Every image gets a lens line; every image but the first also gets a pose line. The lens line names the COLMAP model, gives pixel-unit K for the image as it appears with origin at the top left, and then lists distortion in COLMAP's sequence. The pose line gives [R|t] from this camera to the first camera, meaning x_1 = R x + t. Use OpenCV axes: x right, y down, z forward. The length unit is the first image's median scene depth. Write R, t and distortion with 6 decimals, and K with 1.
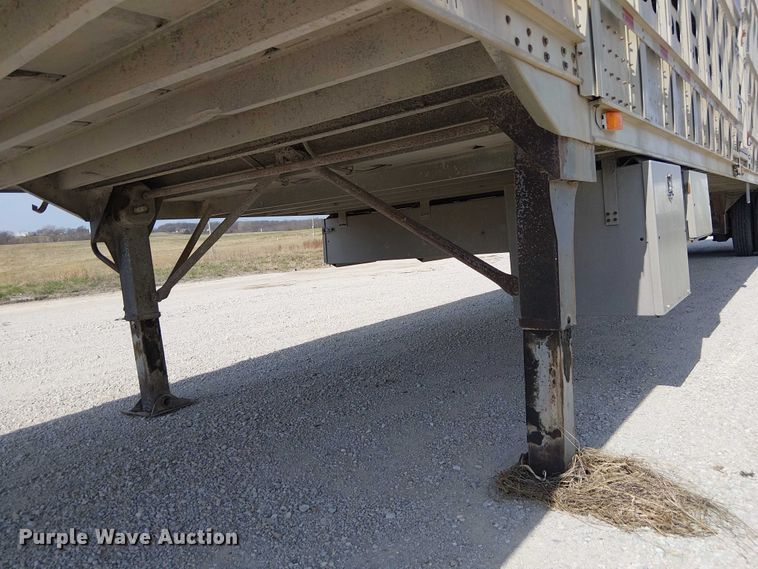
lens RADIAL K [[558.8, 0, 378.2], [0, 558.8, 276.8], [0, 0, 1]] dist [0.111514, -0.195495]
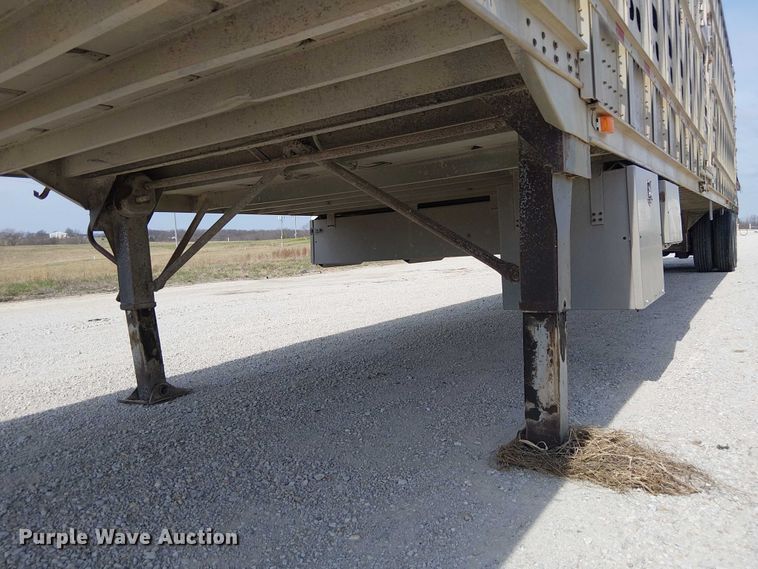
lens RADIAL K [[567.0, 0, 375.8], [0, 567.0, 287.2], [0, 0, 1]] dist [0.129657, -0.248816]
pose [[0.997567, 0.019639, 0.066886, -0.086641], [-0.018684, 0.999715, -0.014879, 0.057362], [-0.067159, 0.013593, 0.997650, -0.065112]]
